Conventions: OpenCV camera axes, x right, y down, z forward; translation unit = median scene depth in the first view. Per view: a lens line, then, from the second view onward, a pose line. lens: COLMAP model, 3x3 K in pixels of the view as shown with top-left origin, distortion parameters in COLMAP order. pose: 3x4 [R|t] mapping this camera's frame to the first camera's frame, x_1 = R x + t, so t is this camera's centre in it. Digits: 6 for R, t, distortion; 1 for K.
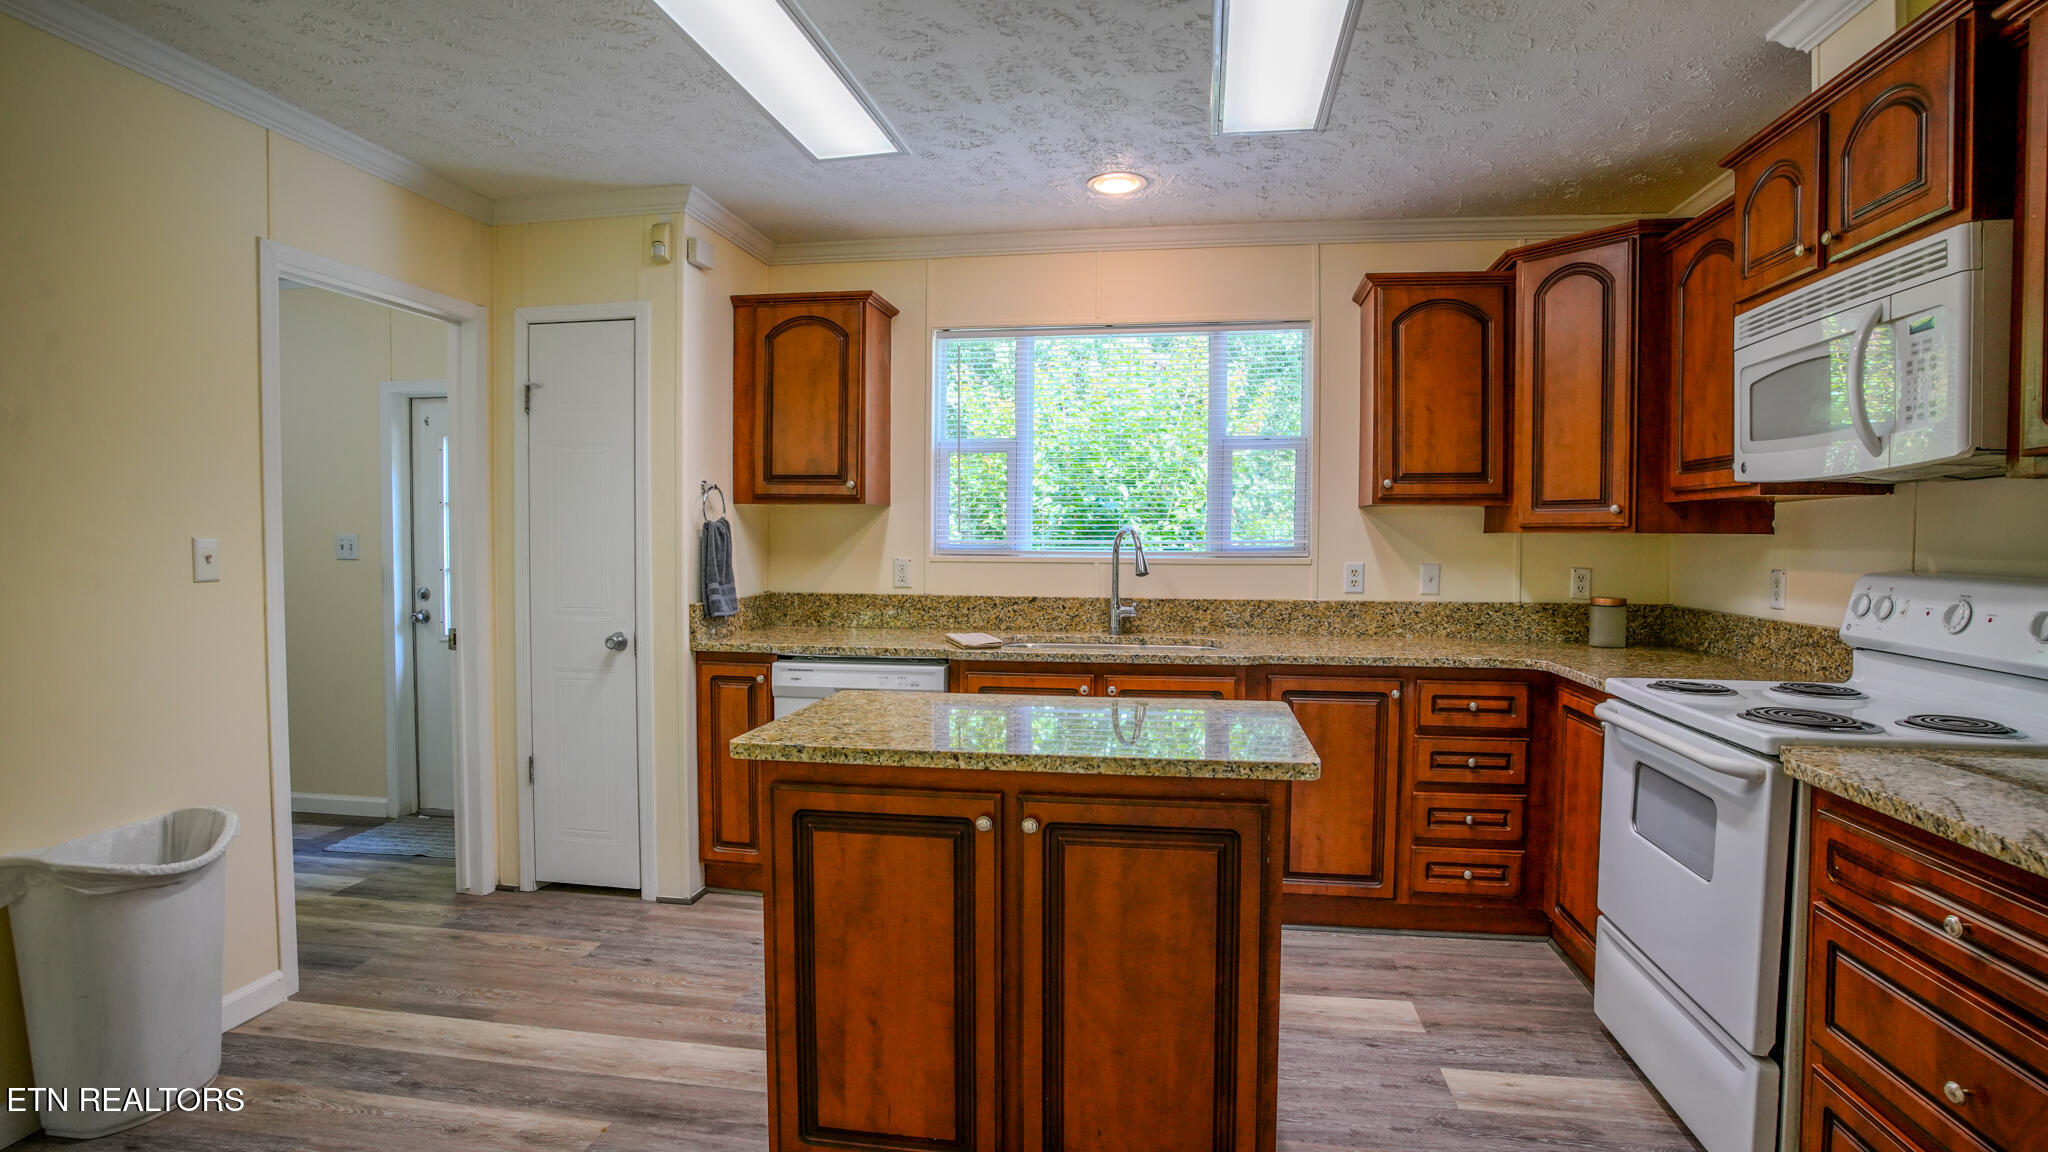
lens RADIAL K [[1004.0, 0, 1040.1], [0, 1004.0, 579.5], [0, 0, 1]] dist [-0.052026, 0.016227]
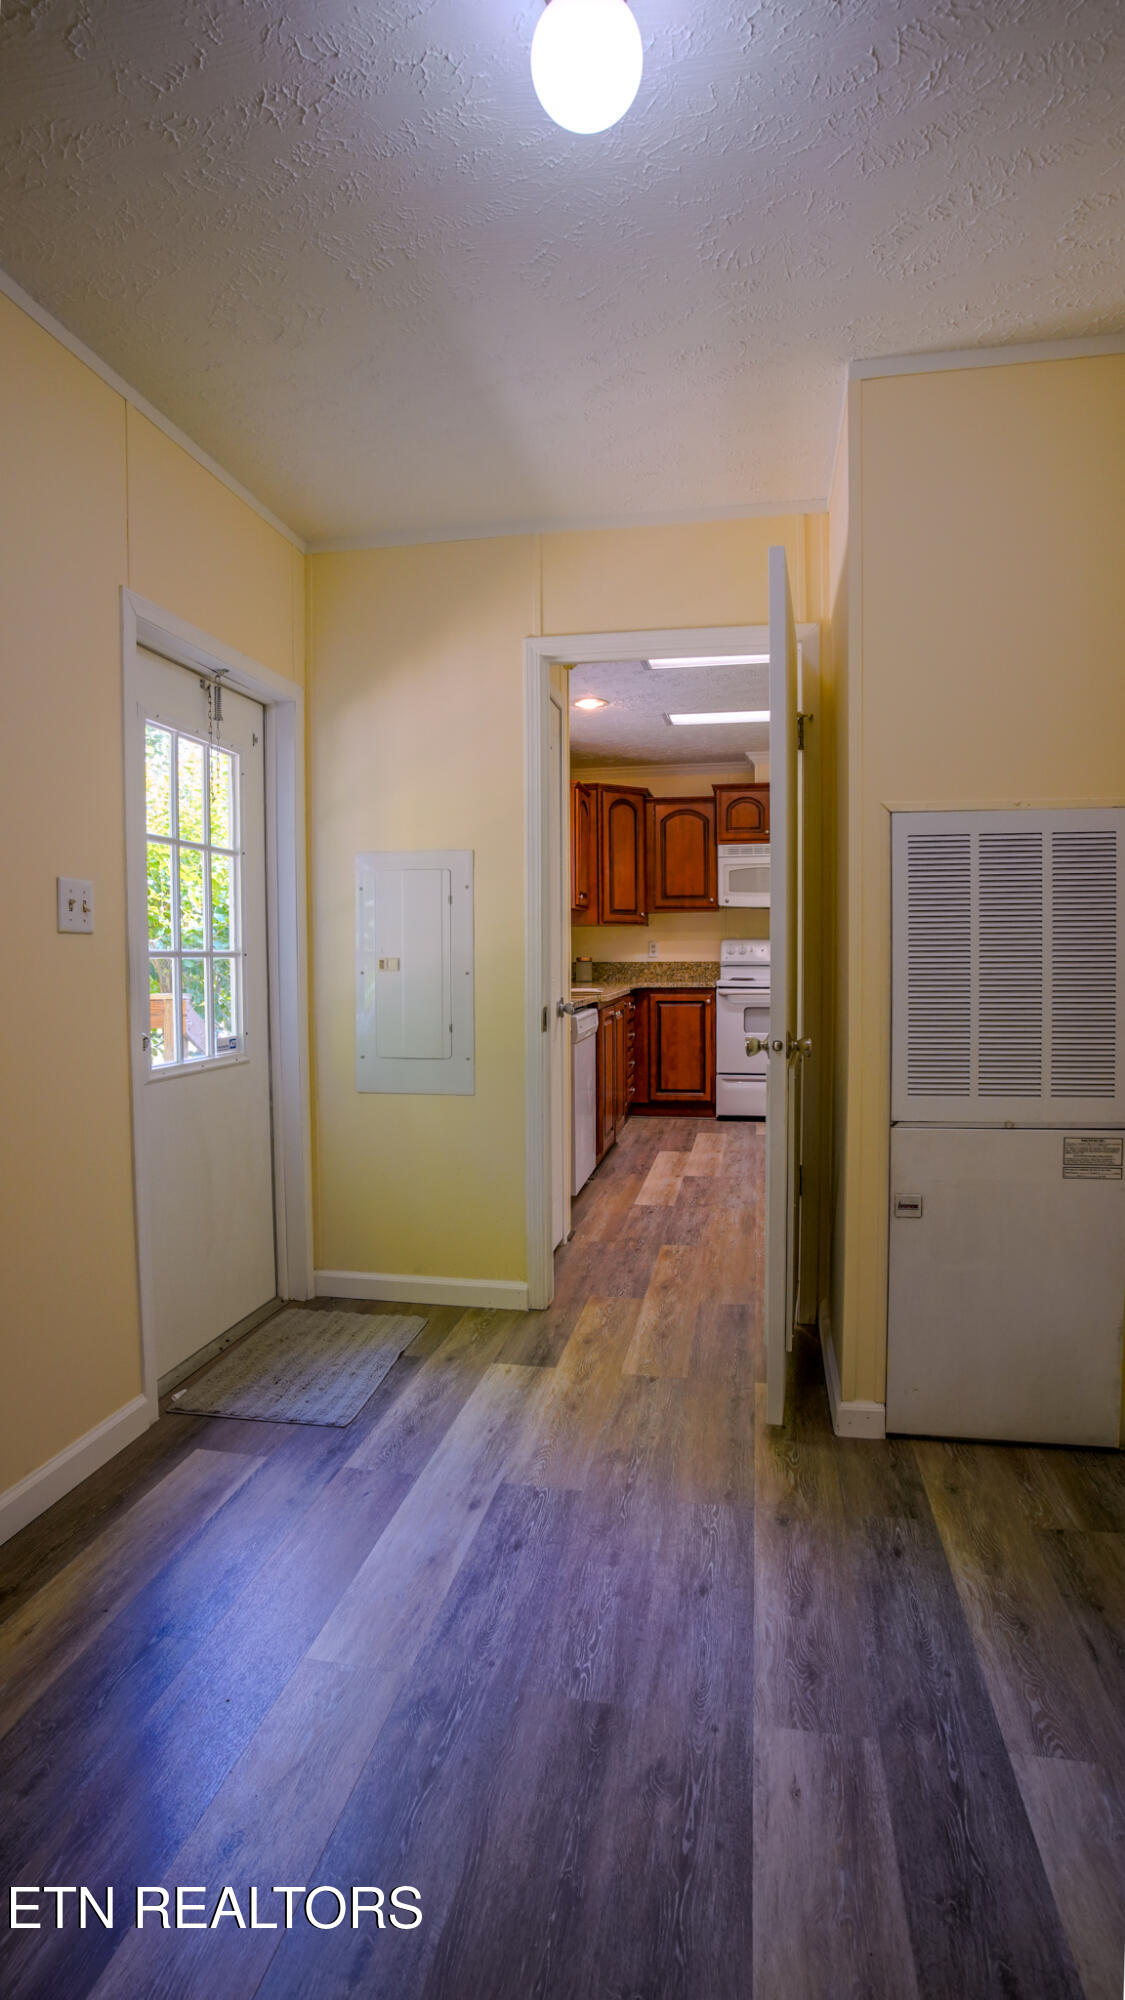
lens RADIAL K [[980.5, 0, 574.7], [0, 980.5, 1019.1], [0, 0, 1]] dist [-0.052026, 0.016227]
pose [[0.036730, -0.072793, 0.996671, -1.501844], [0.052210, 0.996121, 0.070829, 0.000018], [-0.997960, 0.049435, 0.040388, 0.965497]]
